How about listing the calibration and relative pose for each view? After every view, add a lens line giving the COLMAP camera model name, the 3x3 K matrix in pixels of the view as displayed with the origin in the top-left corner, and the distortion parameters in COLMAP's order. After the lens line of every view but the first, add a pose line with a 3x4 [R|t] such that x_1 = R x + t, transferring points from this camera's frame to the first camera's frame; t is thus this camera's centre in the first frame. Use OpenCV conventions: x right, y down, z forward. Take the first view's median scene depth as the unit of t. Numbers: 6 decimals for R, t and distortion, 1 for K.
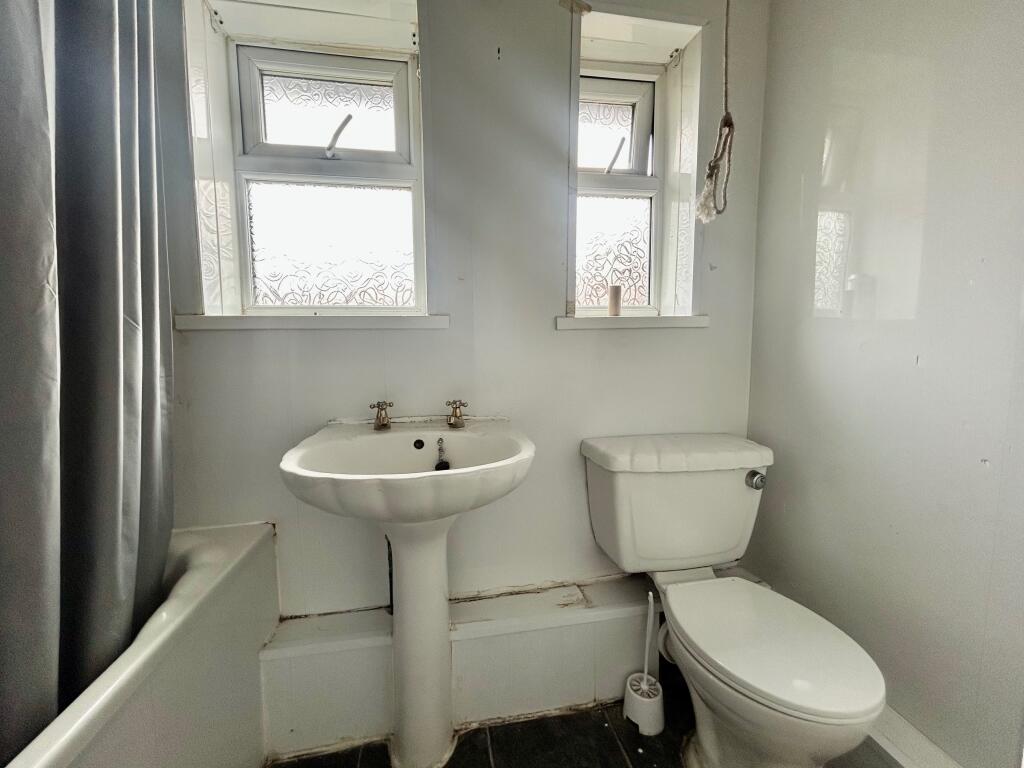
lens RADIAL K [[415.3, 0, 509.0], [0, 415.3, 380.2], [0, 0, 1]] dist [0.001345, -0.000387]
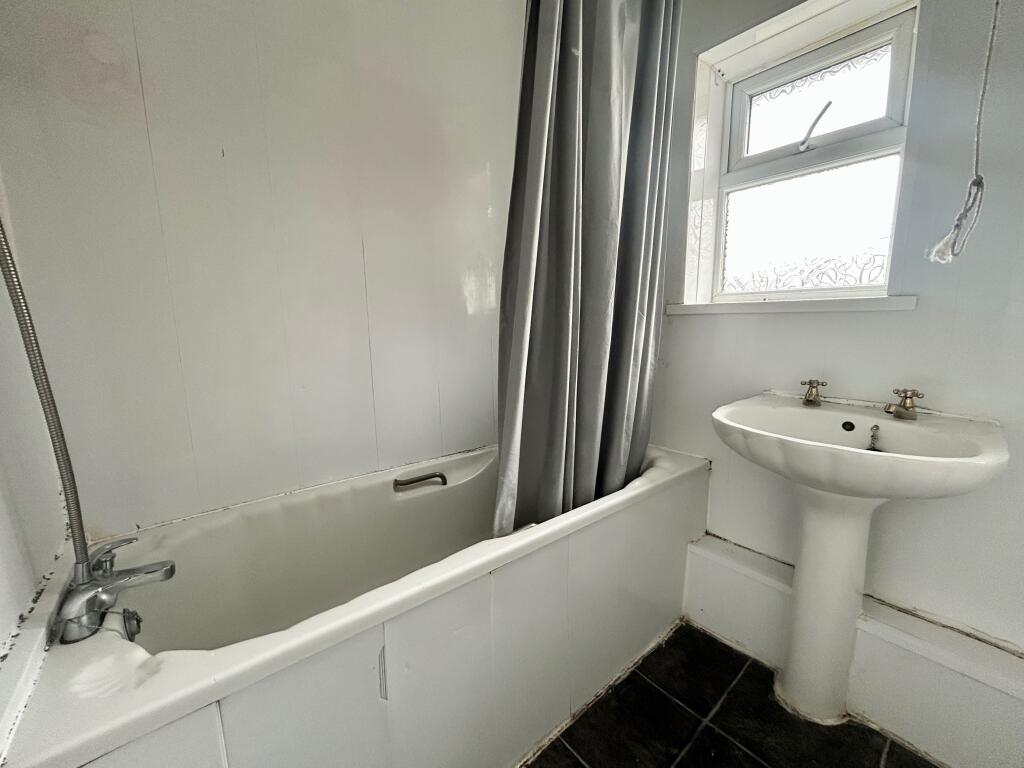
lens RADIAL K [[409.2, 0, 512.0], [0, 409.2, 384.0], [0, 0, 1]] dist [0.001462, 0.000447]
pose [[0.495833, 0.139002, -0.857221, 0.218228], [-0.070503, 0.990292, 0.119800, -0.010542], [0.865551, 0.001036, 0.500820, -0.214896]]
